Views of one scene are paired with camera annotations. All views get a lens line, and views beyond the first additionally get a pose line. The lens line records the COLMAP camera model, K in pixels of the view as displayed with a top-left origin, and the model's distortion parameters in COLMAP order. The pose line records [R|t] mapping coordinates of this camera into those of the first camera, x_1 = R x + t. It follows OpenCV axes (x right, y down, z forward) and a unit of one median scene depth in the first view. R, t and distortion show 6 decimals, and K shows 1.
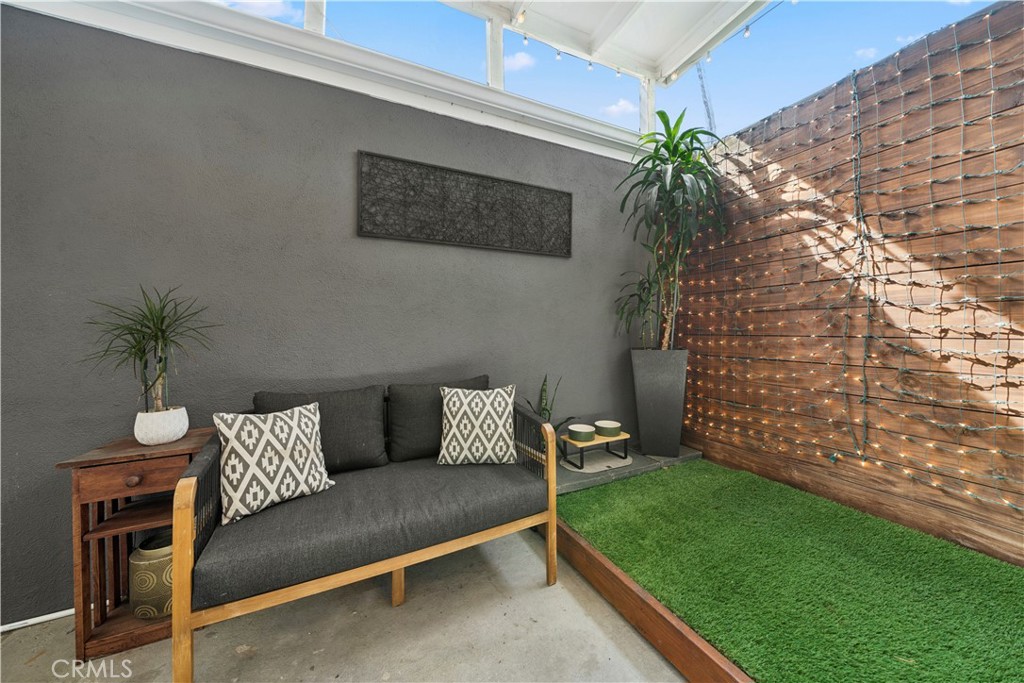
lens RADIAL K [[348.8, 0, 510.9], [0, 348.8, 335.5], [0, 0, 1]] dist [-0.001476, -0.000017]
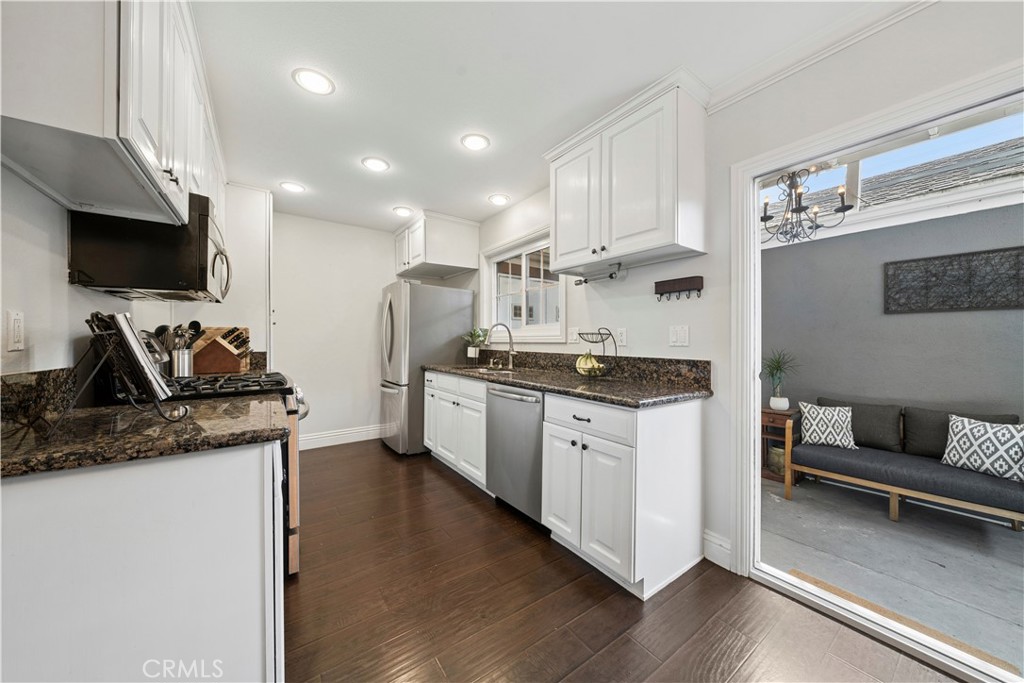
lens RADIAL K [[348.8, 0, 510.9], [0, 348.8, 335.5], [0, 0, 1]] dist [-0.001476, -0.000017]
pose [[0.163595, -0.008831, -0.986488, 1.027372], [-0.011705, 0.999872, -0.010892, -0.160760], [0.986458, 0.013329, 0.163470, -1.168931]]
